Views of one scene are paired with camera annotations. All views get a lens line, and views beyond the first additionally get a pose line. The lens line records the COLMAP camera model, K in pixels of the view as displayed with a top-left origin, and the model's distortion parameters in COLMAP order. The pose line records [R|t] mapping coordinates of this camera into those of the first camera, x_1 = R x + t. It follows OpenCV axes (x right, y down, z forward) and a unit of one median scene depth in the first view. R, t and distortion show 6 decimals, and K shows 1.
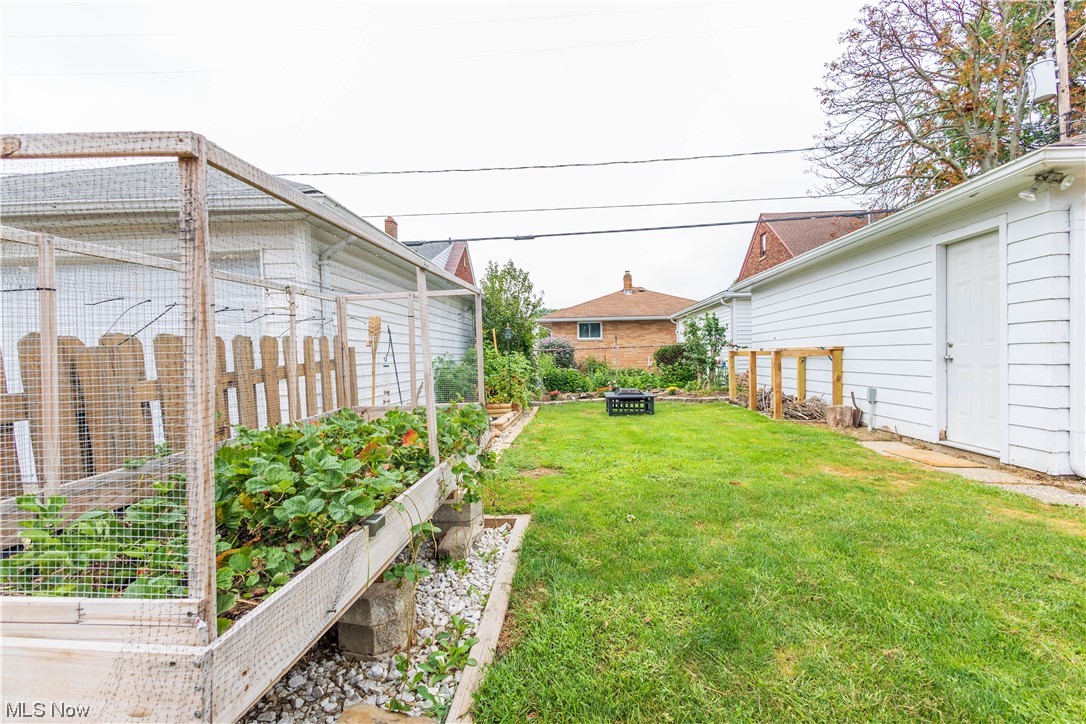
lens RADIAL K [[497.9, 0, 543.6], [0, 497.9, 360.4], [0, 0, 1]] dist [0.011961, -0.002849]
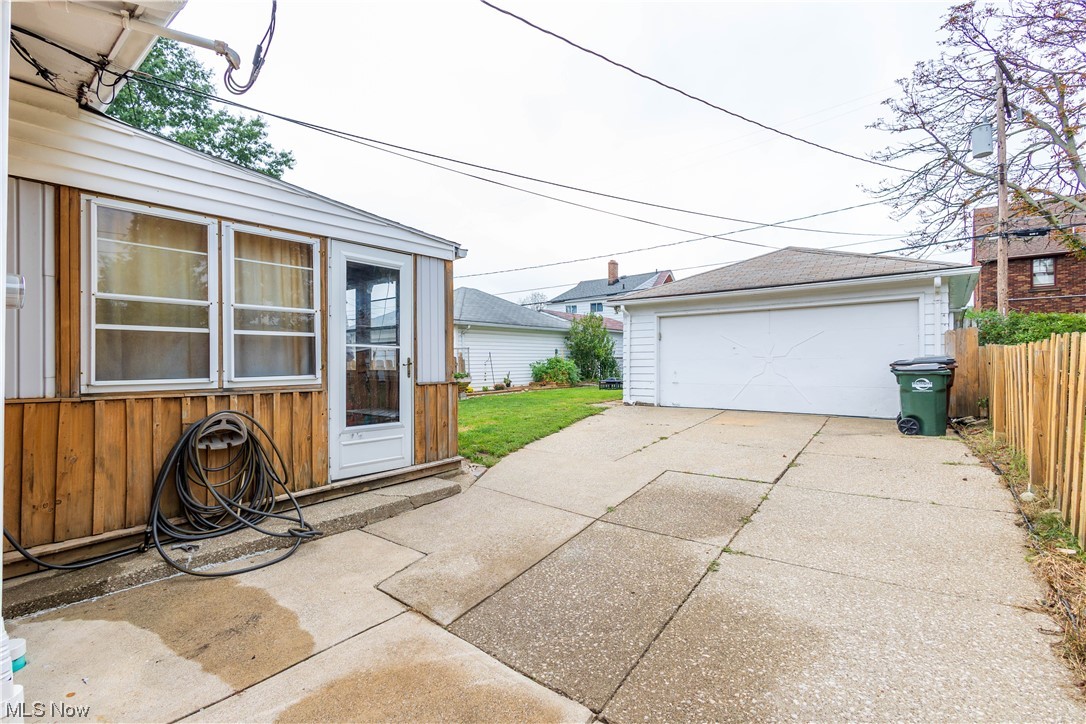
lens RADIAL K [[497.9, 0, 542.7], [0, 497.9, 360.7], [0, 0, 1]] dist [0.011961, -0.002849]
pose [[0.818434, 0.007881, -0.574547, 1.123194], [-0.008874, 0.999960, 0.001076, -0.013335], [0.574532, 0.004218, 0.818471, -0.852076]]
